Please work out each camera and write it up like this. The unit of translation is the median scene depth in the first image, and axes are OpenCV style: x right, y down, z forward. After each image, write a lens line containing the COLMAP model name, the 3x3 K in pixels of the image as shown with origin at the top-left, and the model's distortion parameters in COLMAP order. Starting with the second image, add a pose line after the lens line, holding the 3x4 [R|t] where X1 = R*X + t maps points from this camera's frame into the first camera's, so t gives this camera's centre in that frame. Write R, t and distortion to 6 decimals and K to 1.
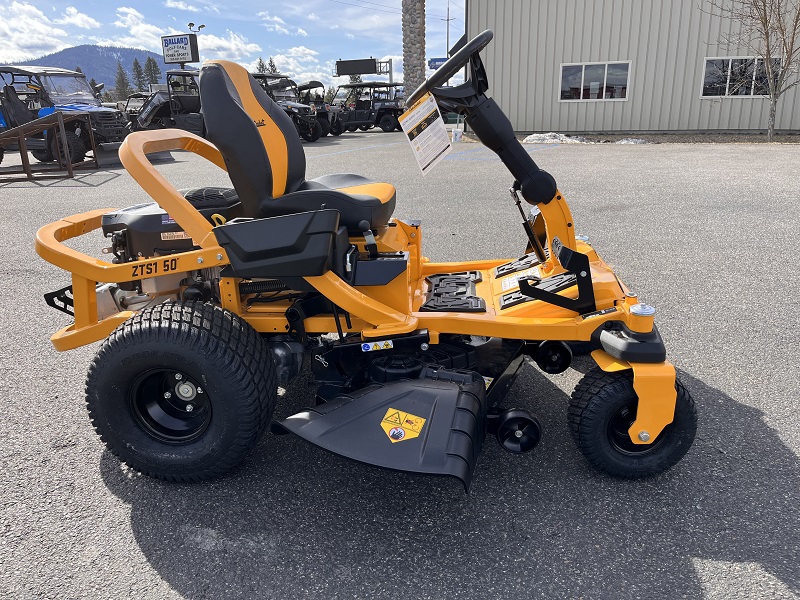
lens RADIAL K [[609.5, 0, 407.6], [0, 609.5, 292.6], [0, 0, 1]] dist [0.067833, -0.098437]
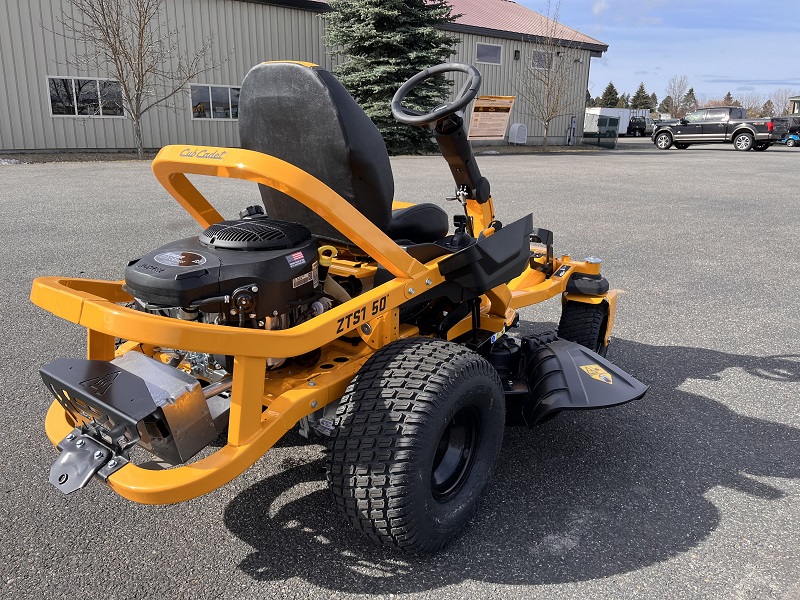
lens RADIAL K [[609.5, 0, 397.1], [0, 609.5, 287.8], [0, 0, 1]] dist [0.067833, -0.098437]
pose [[0.527610, -0.196978, 0.826333, -0.109622], [0.227262, 0.970018, 0.086123, -0.013986], [-0.818523, 0.142355, 0.556557, 0.053190]]
